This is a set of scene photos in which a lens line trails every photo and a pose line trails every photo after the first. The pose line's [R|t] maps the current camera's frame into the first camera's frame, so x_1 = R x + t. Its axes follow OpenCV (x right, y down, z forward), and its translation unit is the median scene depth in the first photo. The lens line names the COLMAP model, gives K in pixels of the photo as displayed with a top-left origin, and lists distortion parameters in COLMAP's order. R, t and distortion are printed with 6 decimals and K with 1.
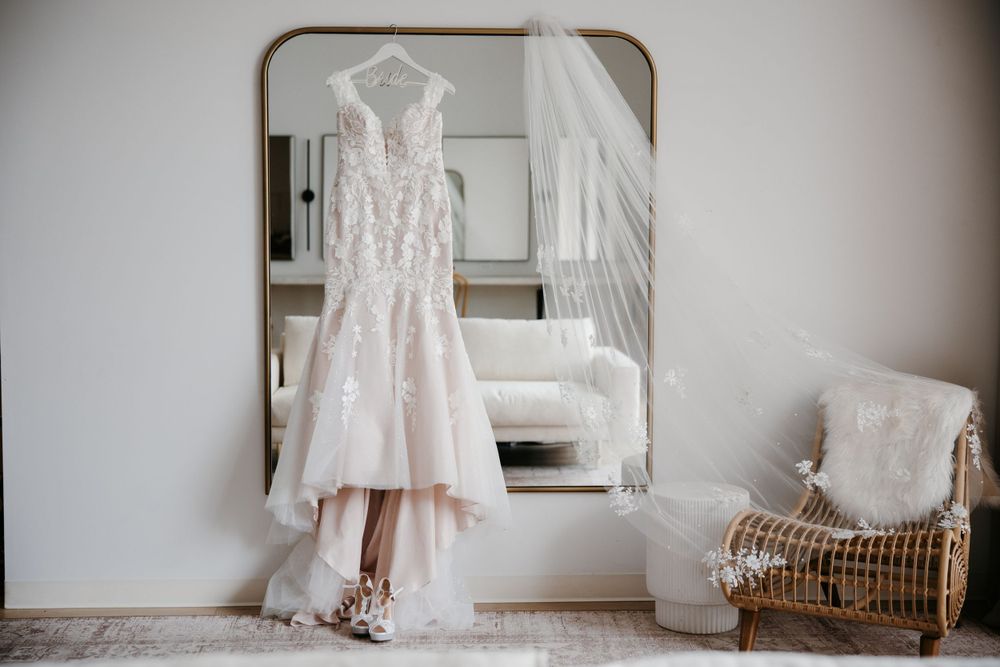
lens RADIAL K [[1445.9, 0, 476.0], [0, 1445.9, 358.3], [0, 0, 1]] dist [0.030332, 0.000000]
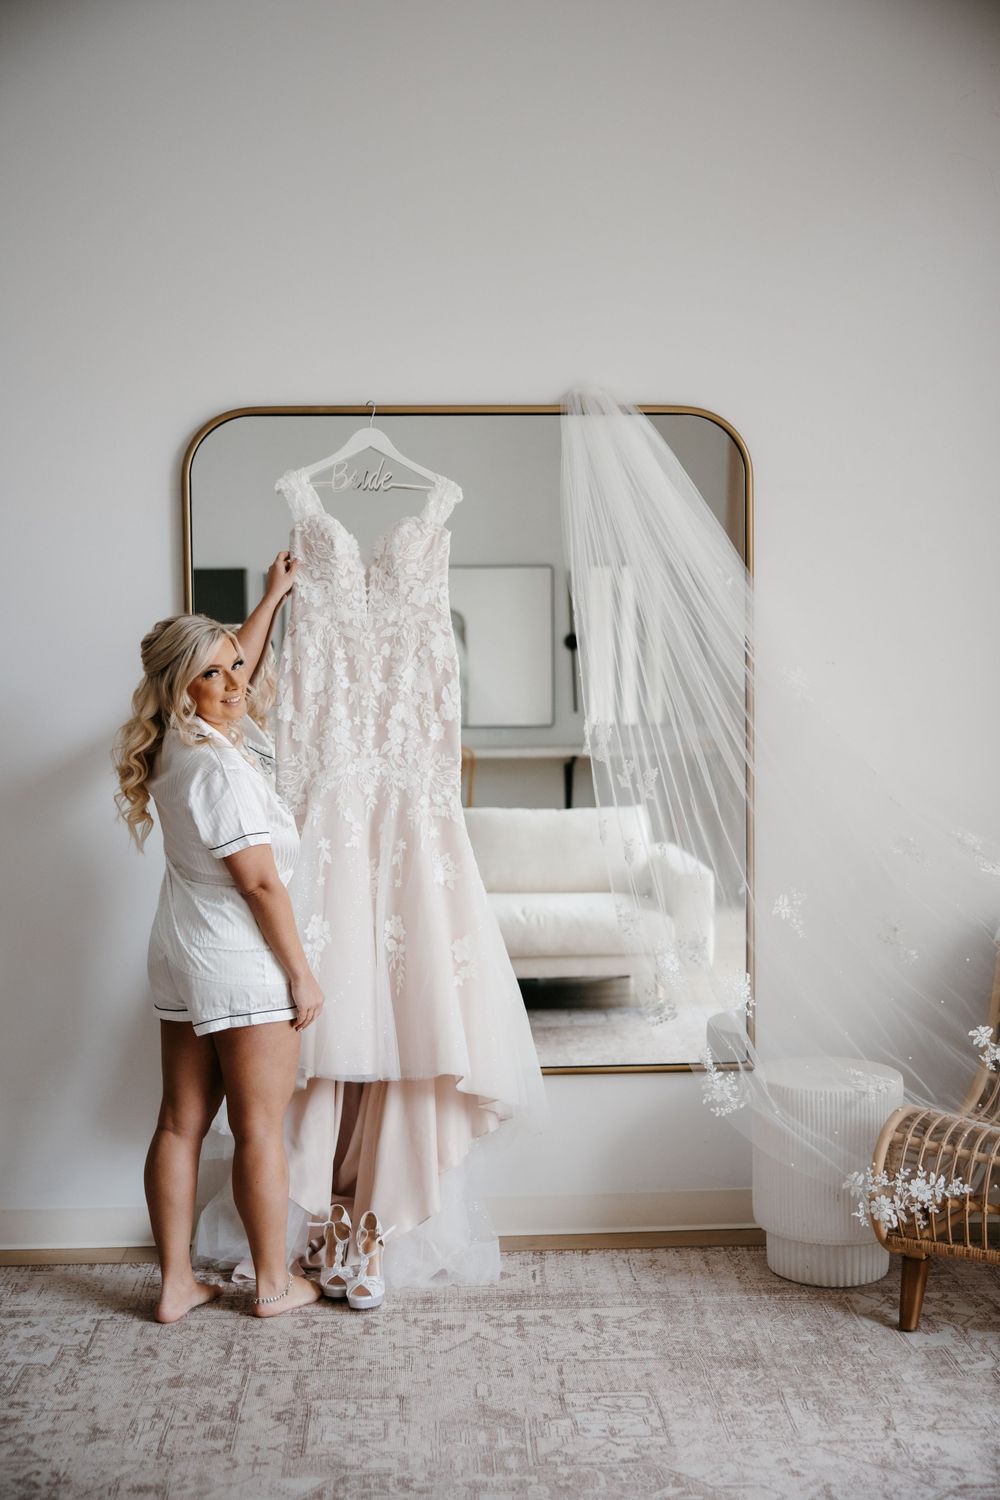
lens RADIAL K [[1733.9, 0, 481.5], [0, 1733.9, 779.4], [0, 0, 1]] dist [-0.021795, 0.000000]
pose [[0.999881, -0.015047, 0.003277, -0.009729], [0.015141, 0.999415, -0.030674, -0.024230], [-0.002813, 0.030720, 0.999524, 0.179830]]
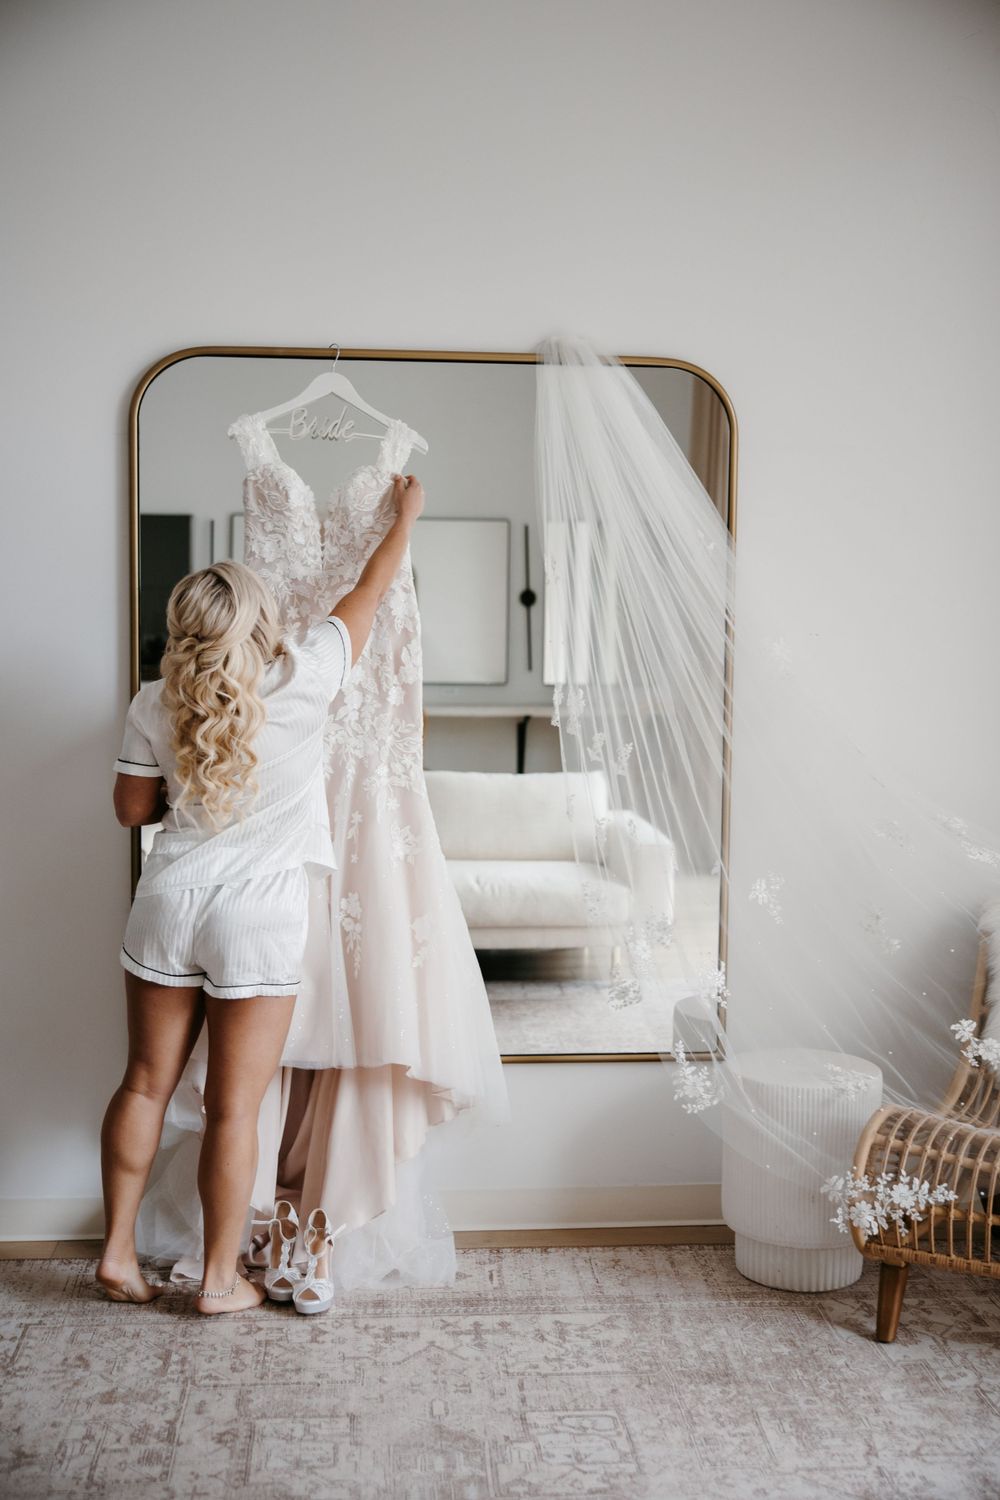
lens RADIAL K [[1733.9, 0, 499.2], [0, 1733.9, 772.2], [0, 0, 1]] dist [-0.021795, 0.000000]
pose [[0.998887, 0.003099, 0.047062, -0.019194], [-0.002850, 0.999982, -0.005363, -0.036071], [-0.047077, 0.005222, 0.998878, 0.228820]]
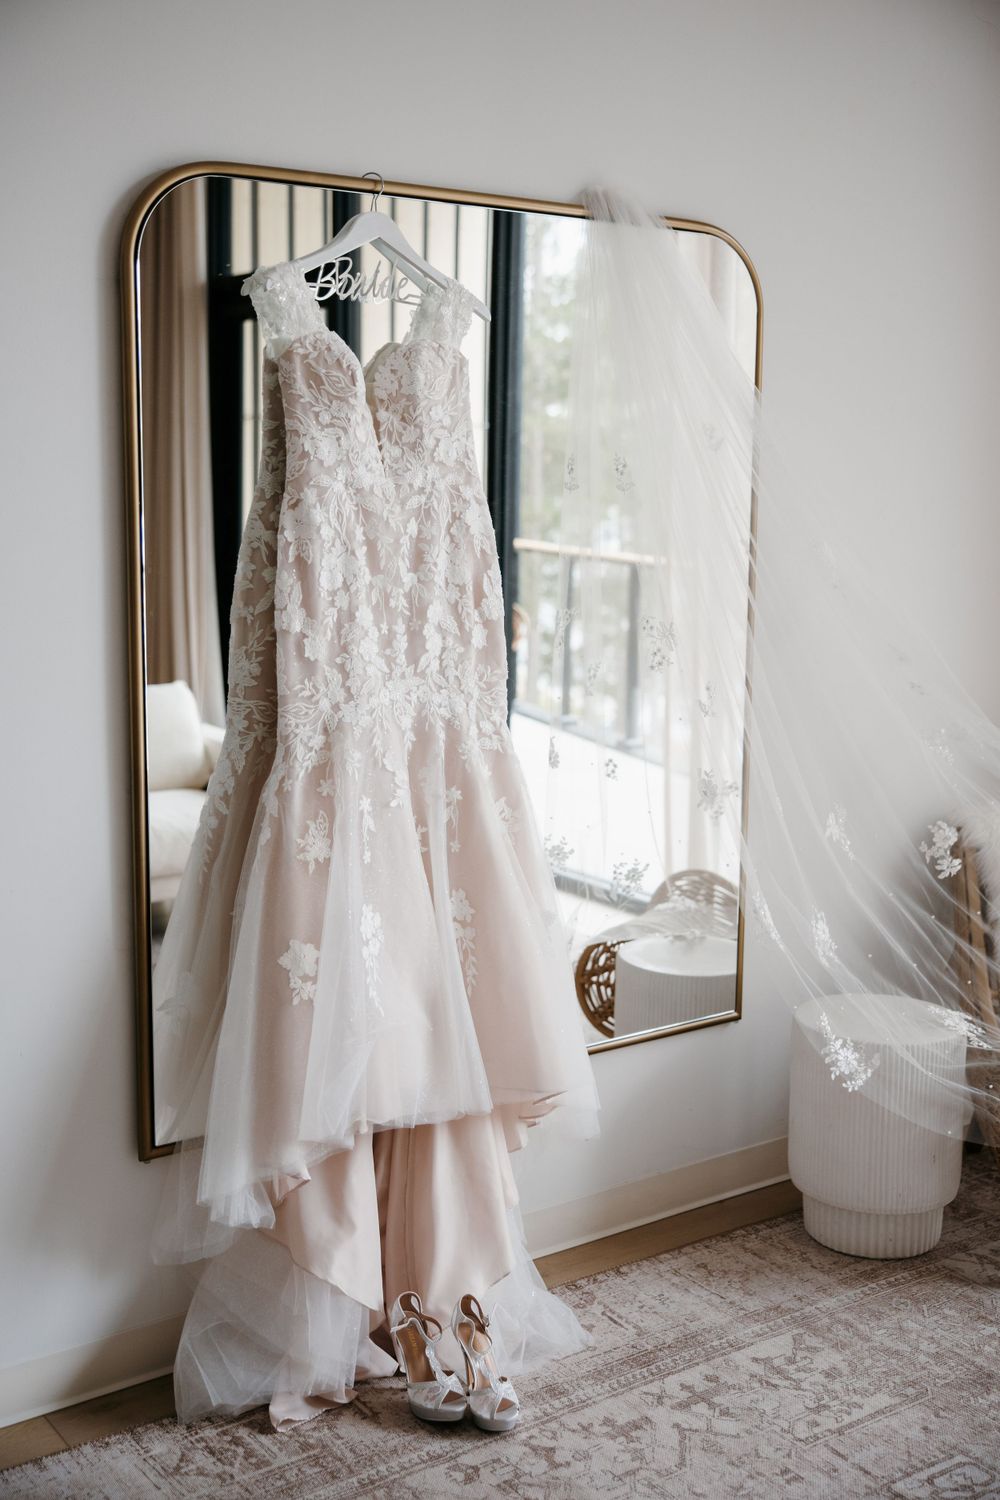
lens RADIAL K [[1710.3, 0, 442.1], [0, 1710.3, 761.1], [0, 0, 1]] dist [0.008350, 0.000000]
pose [[0.846746, -0.084988, 0.525164, -0.358786], [0.054036, 0.995791, 0.074026, -0.075459], [-0.529245, -0.034304, 0.847775, 0.495945]]
